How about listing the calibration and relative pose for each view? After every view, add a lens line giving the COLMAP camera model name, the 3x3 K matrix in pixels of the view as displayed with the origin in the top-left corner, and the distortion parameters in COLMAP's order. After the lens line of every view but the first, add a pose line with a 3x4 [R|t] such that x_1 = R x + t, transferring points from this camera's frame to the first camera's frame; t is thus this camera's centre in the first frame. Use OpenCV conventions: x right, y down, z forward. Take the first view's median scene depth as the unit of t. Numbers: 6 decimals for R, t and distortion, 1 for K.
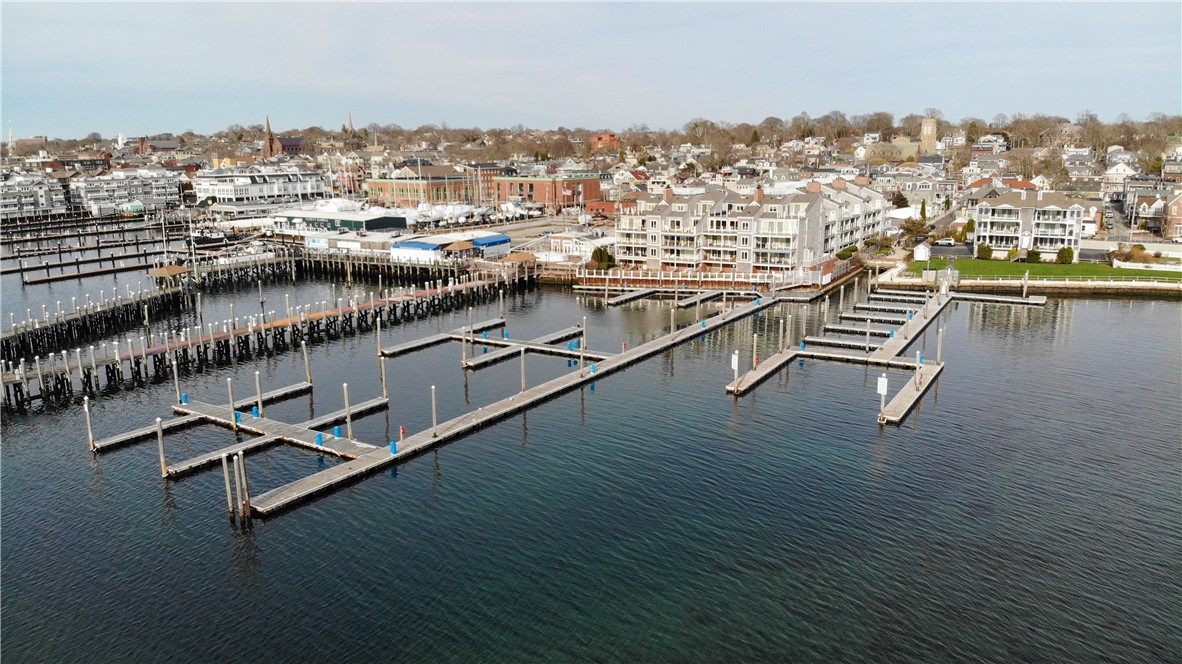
lens RADIAL K [[855.6, 0, 596.8], [0, 855.6, 338.0], [0, 0, 1]] dist [0.202413, -0.432551]
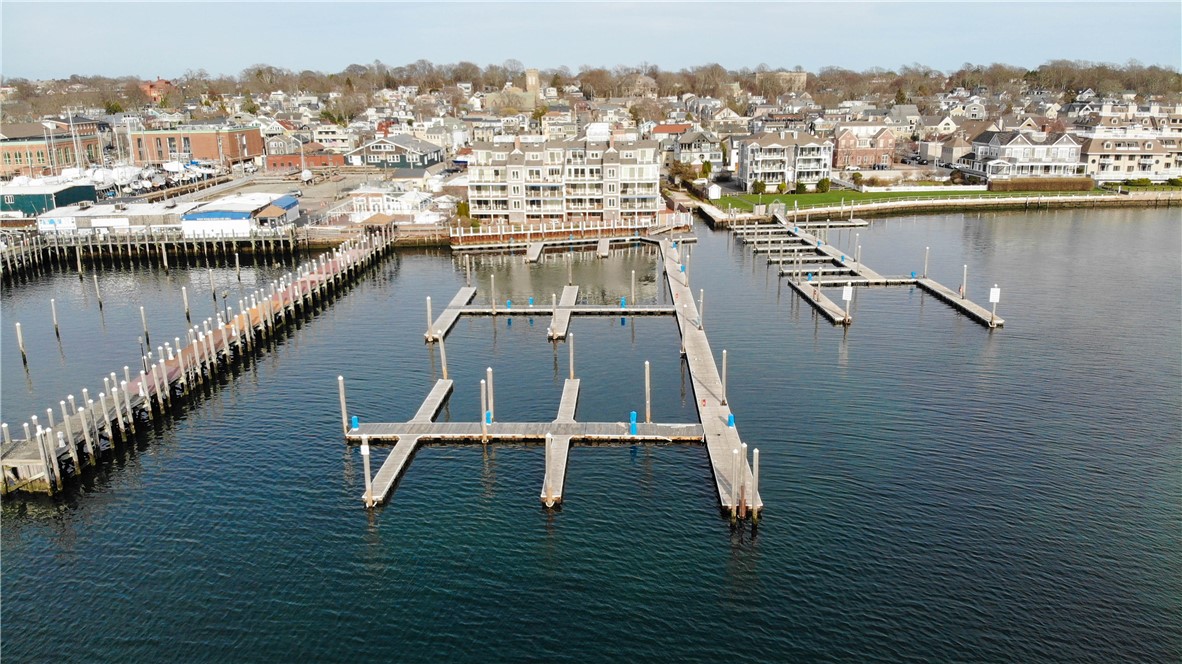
lens RADIAL K [[855.6, 0, 596.8], [0, 855.6, 338.0], [0, 0, 1]] dist [0.202413, -0.432551]
pose [[0.867430, -0.139300, 0.477661, -0.325518], [0.113389, 0.990092, 0.082826, -0.021652], [-0.484466, -0.017684, 0.874631, 0.112829]]
